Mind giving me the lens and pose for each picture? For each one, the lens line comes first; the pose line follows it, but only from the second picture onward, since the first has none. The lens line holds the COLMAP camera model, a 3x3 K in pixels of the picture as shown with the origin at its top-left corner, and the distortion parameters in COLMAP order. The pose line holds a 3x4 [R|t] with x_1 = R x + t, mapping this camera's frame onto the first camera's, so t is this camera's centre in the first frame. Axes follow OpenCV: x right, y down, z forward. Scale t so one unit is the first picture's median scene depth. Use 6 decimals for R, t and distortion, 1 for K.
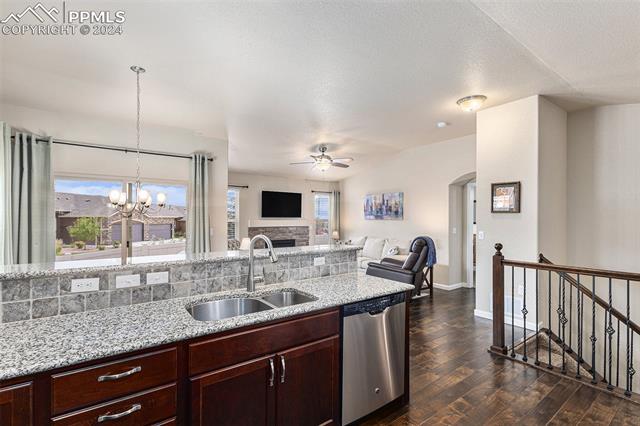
lens RADIAL K [[300.7, 0, 322.7], [0, 300.7, 218.4], [0, 0, 1]] dist [0.003033, 0.000113]
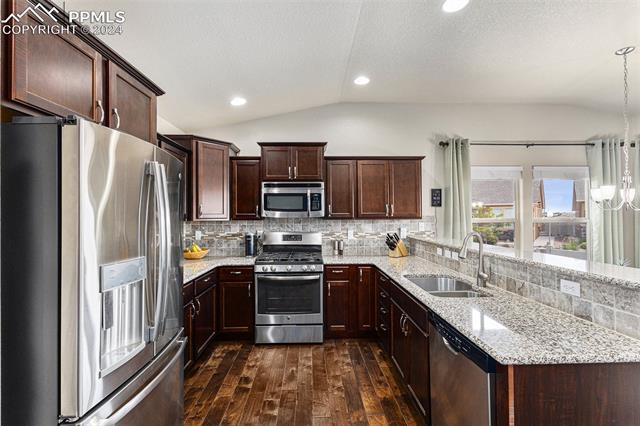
lens RADIAL K [[295.4, 0, 320.0], [0, 295.4, 213.0], [0, 0, 1]] dist [0.001036, -0.000491]
pose [[-0.575781, -0.011806, -0.817519, 0.323525], [-0.001384, 0.999908, -0.013466, 0.000600], [0.817603, -0.006622, -0.575745, 0.393856]]
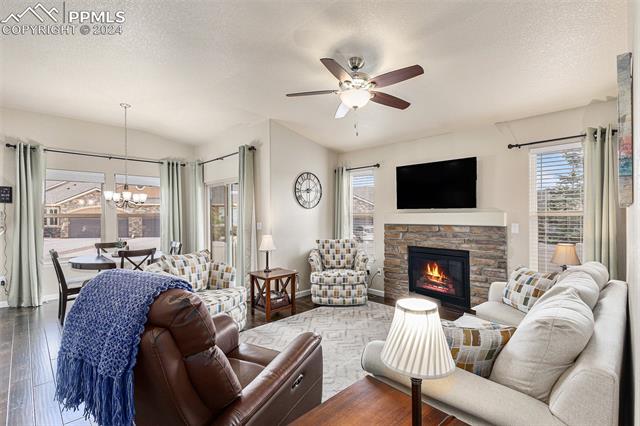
lens RADIAL K [[295.4, 0, 320.0], [0, 295.4, 213.0], [0, 0, 1]] dist [0.001036, -0.000491]
pose [[0.146960, -0.008848, -0.989103, 0.456881], [0.004973, 0.999954, -0.008206, 0.011278], [0.989130, -0.003713, 0.146997, 0.876637]]
